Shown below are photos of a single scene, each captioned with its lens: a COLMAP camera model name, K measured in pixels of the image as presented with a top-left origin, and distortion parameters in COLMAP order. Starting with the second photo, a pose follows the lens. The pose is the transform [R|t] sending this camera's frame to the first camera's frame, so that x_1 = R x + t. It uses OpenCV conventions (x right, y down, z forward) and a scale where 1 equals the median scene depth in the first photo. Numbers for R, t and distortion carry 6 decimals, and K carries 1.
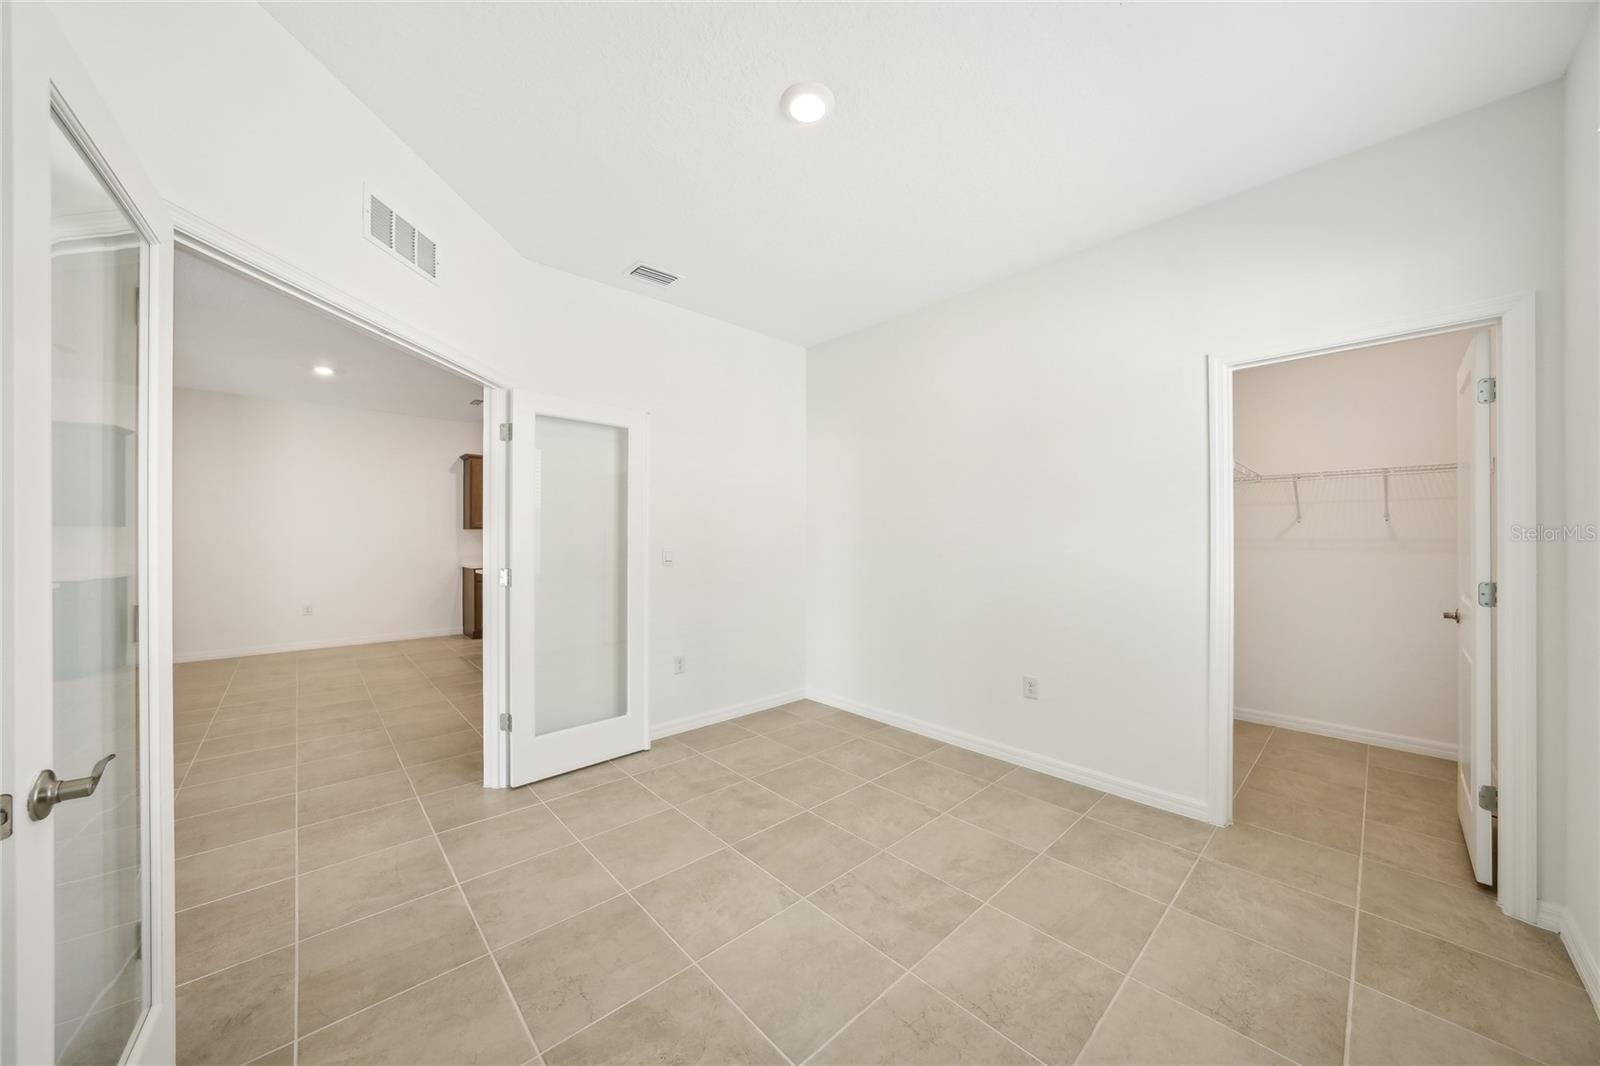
lens RADIAL K [[558.7, 0, 796.1], [0, 558.7, 536.4], [0, 0, 1]] dist [-0.013125, 0.000352]
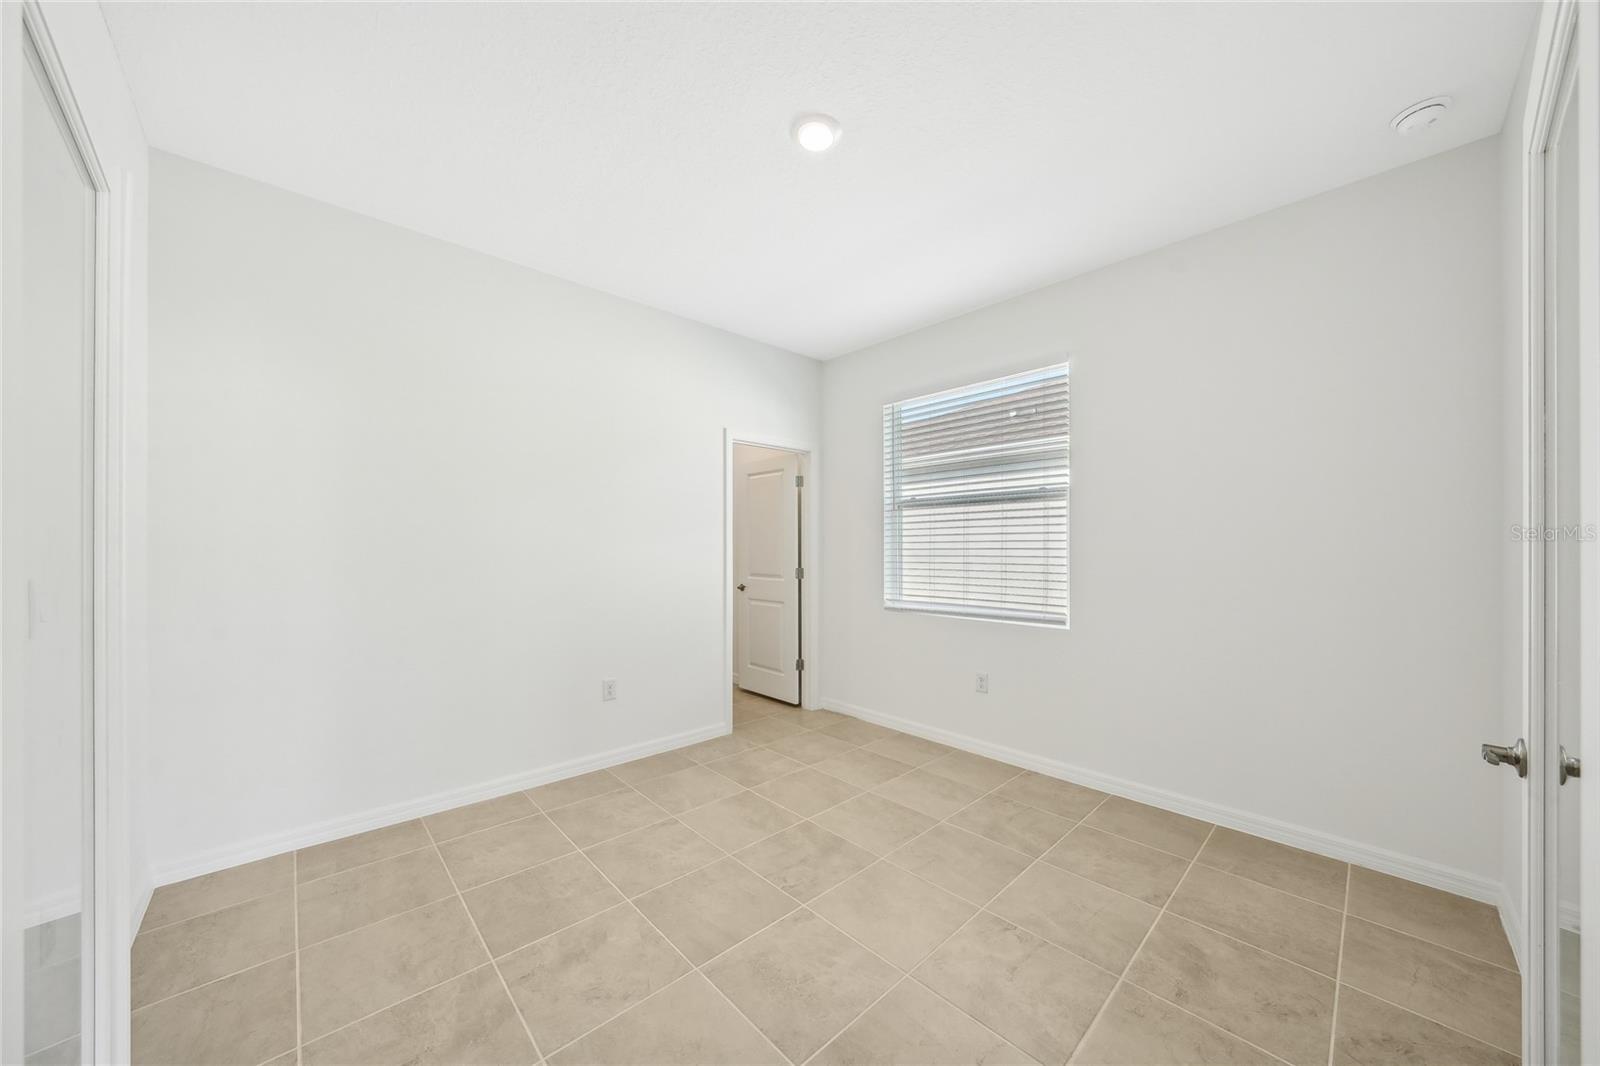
lens RADIAL K [[558.7, 0, 799.3], [0, 558.7, 545.0], [0, 0, 1]] dist [-0.013125, 0.000352]
pose [[-0.011231, 0.003119, 0.999932, -0.692840], [-0.003668, 0.999988, -0.003160, -0.000508], [-0.999930, -0.003704, -0.011219, 0.708645]]
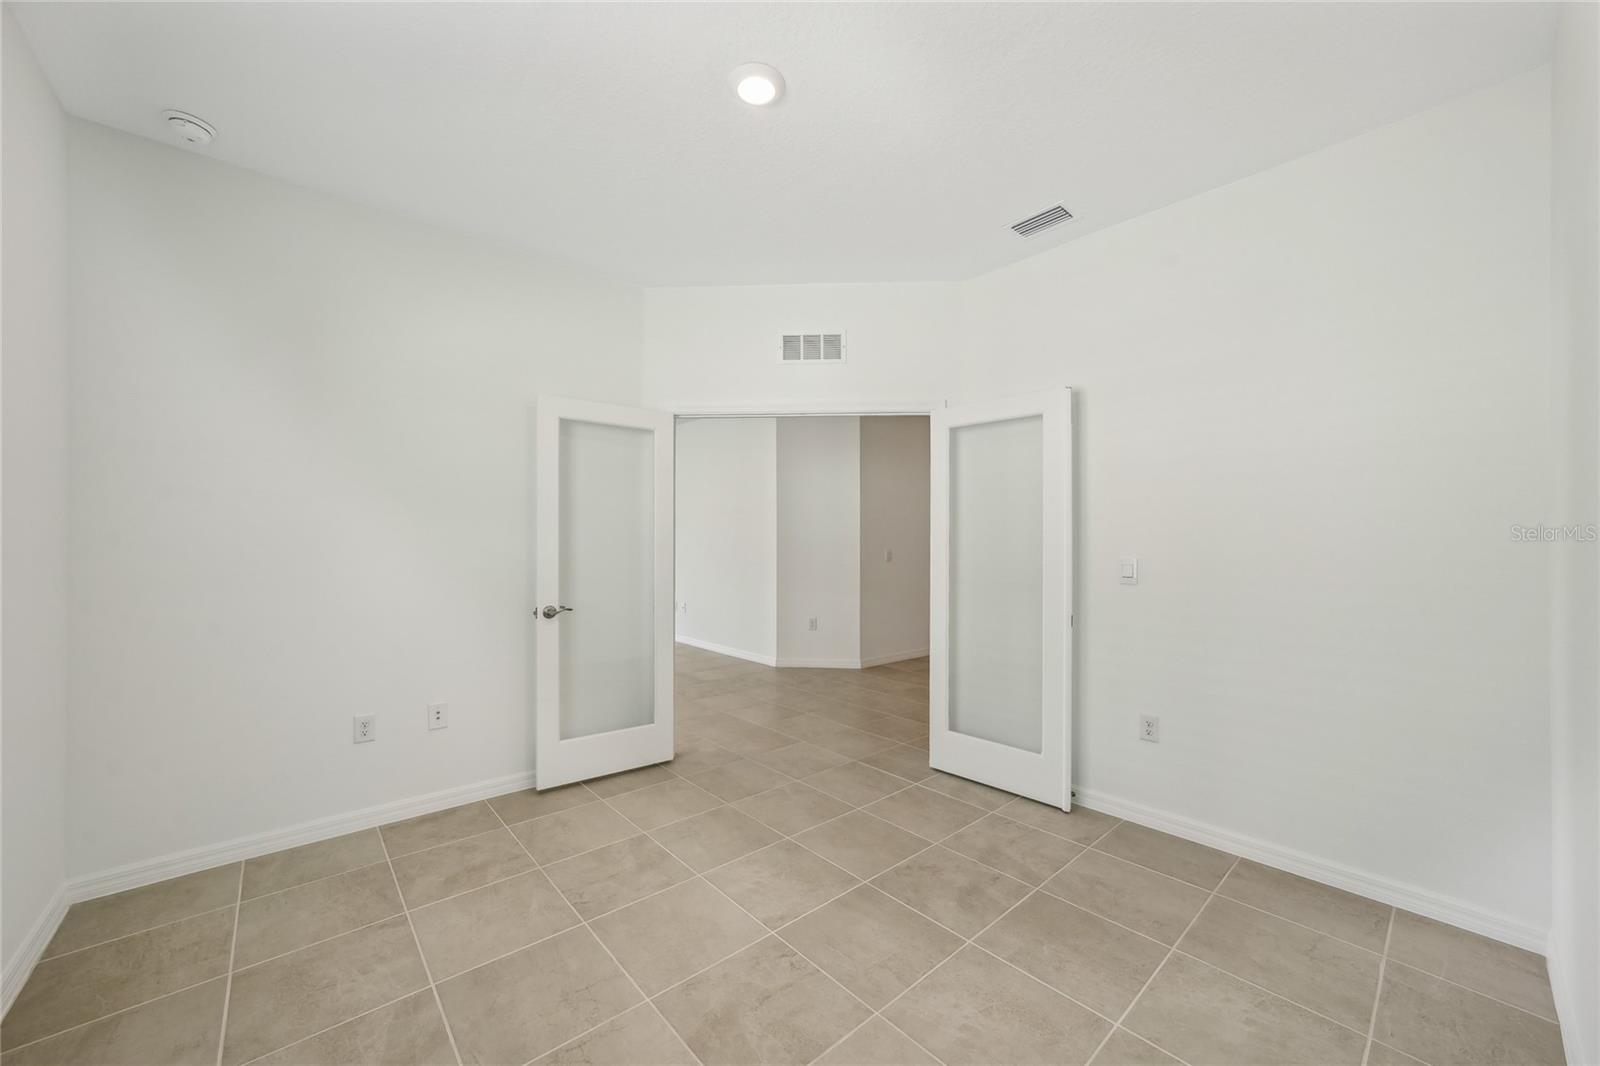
lens RADIAL K [[614.8, 0, 790.7], [0, 614.8, 541.7], [0, 0, 1]] dist [0.000066, 0.000033]
pose [[-0.030035, 0.000572, -0.999549, 0.722311], [-0.001396, 0.999999, 0.000614, -0.002276], [0.999548, 0.001414, -0.030034, 0.735255]]
